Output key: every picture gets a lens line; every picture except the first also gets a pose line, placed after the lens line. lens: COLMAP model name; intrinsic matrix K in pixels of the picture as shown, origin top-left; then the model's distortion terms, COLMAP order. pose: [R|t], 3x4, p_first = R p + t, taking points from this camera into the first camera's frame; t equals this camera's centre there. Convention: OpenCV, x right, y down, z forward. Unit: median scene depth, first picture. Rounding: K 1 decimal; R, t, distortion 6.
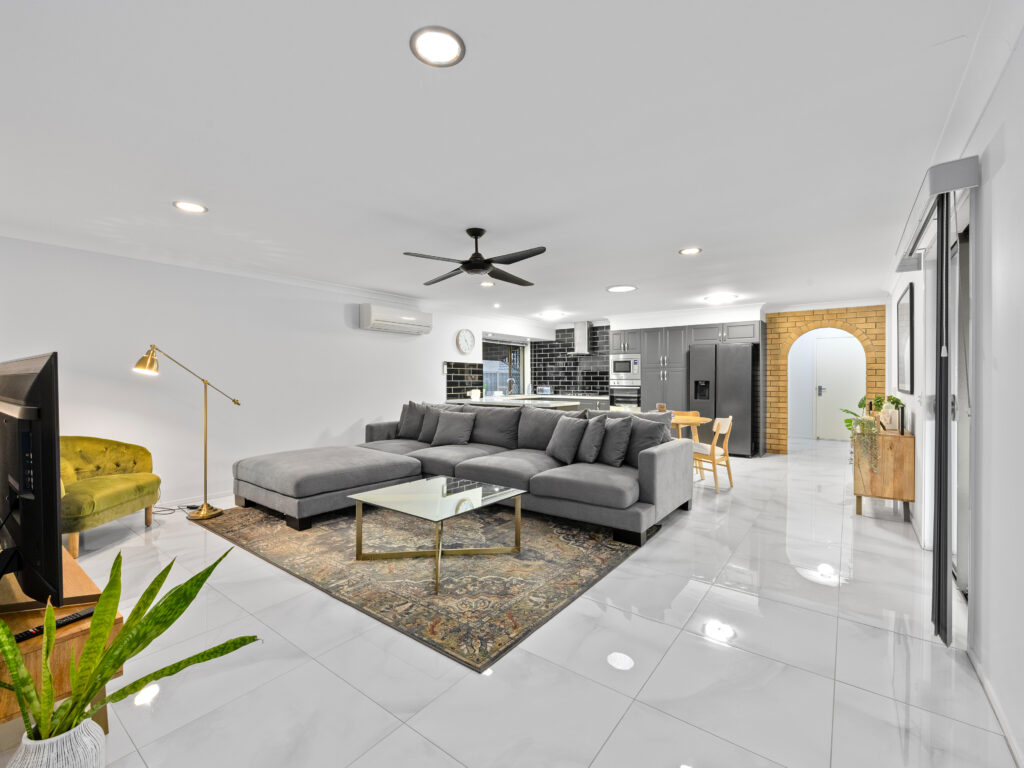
lens RADIAL K [[439.2, 0, 518.6], [0, 439.2, 379.4], [0, 0, 1]] dist [-0.002485, 0.001011]
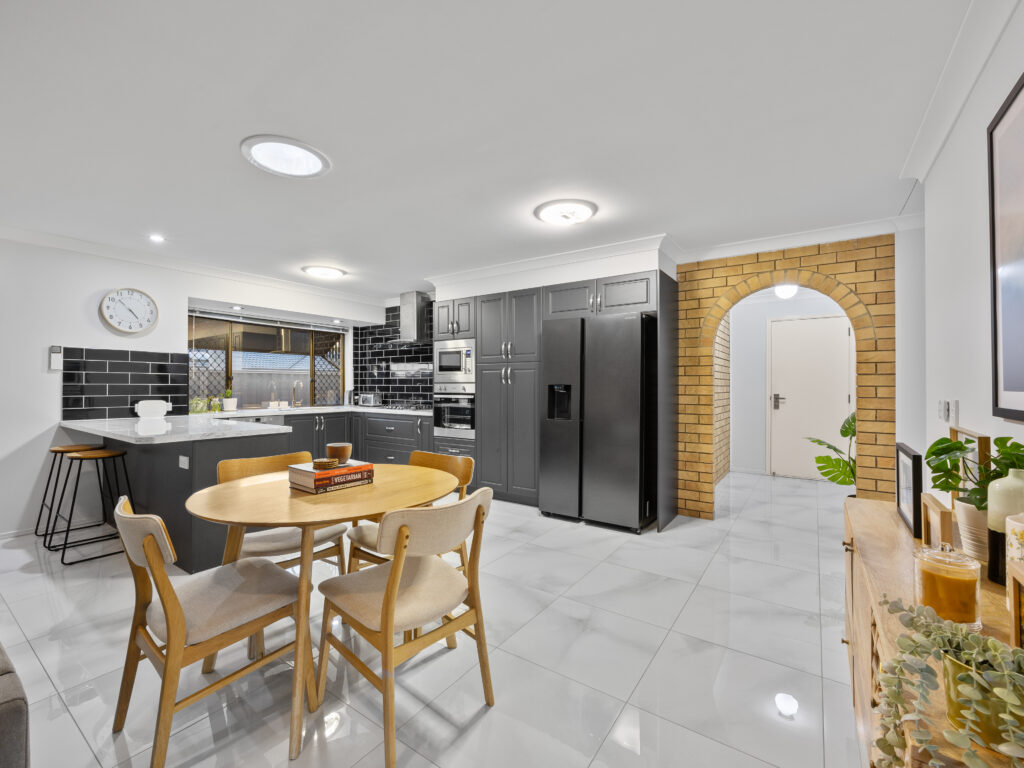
lens RADIAL K [[439.2, 0, 508.6], [0, 439.2, 380.2], [0, 0, 1]] dist [-0.002485, 0.001011]
pose [[0.999446, 0.002289, 0.033217, 0.334747], [-0.001900, 0.999929, -0.011731, 0.003738], [-0.033242, 0.011662, 0.999379, 0.454688]]
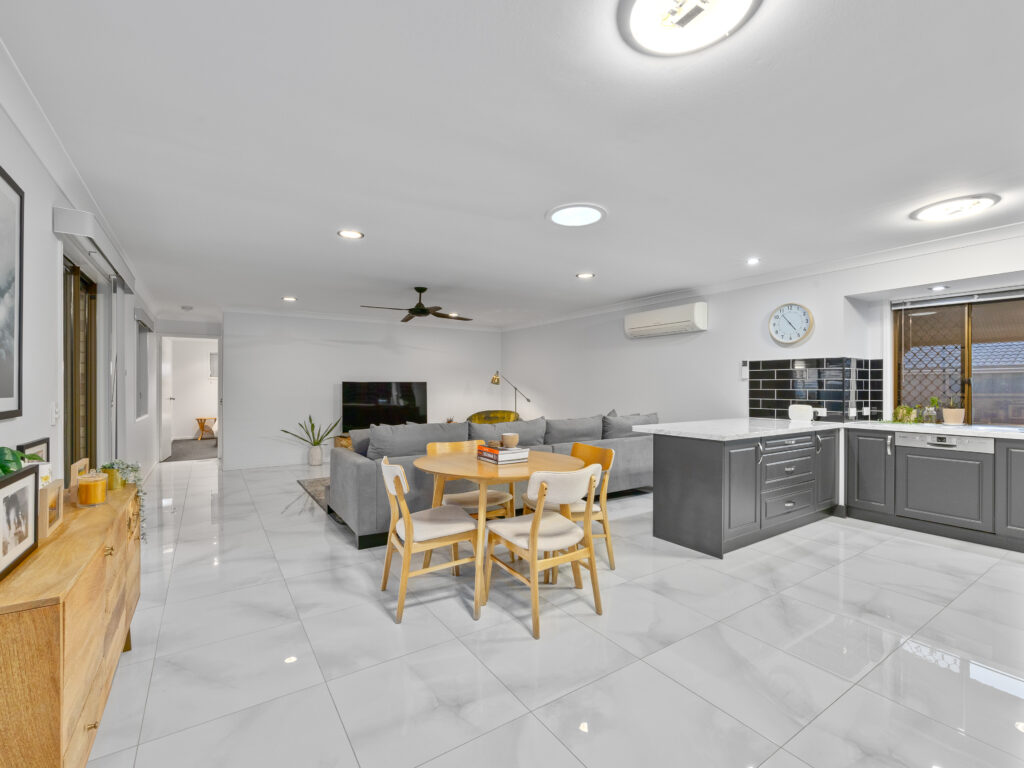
lens RADIAL K [[461.4, 0, 514.3], [0, 461.4, 384.7], [0, 0, 1]] dist [0.003146, 0.000694]
pose [[-0.328476, -0.004921, -0.944500, 0.616076], [-0.001090, 0.999988, -0.004831, 0.000090], [0.944512, -0.000557, -0.328477, 0.867877]]
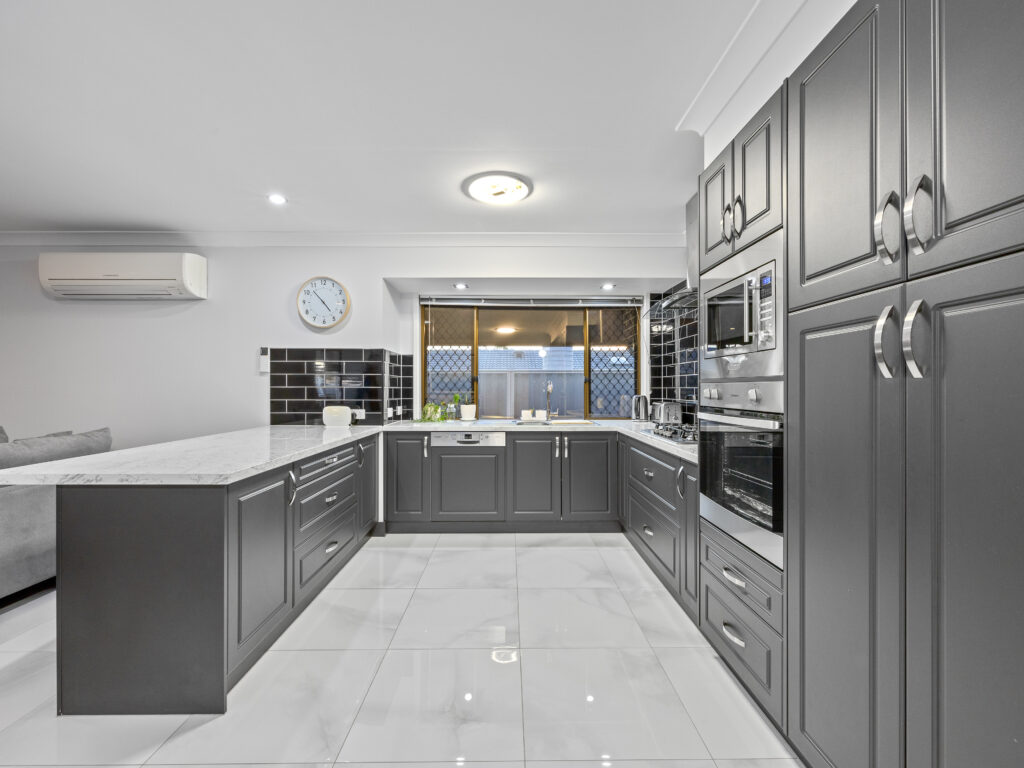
lens RADIAL K [[439.2, 0, 513.5], [0, 439.2, 389.6], [0, 0, 1]] dist [-0.002485, 0.001011]
pose [[0.606242, 0.004238, -0.795269, 0.387651], [0.000112, 0.999985, 0.005414, 0.003516], [0.795280, -0.003371, 0.606232, 0.893728]]
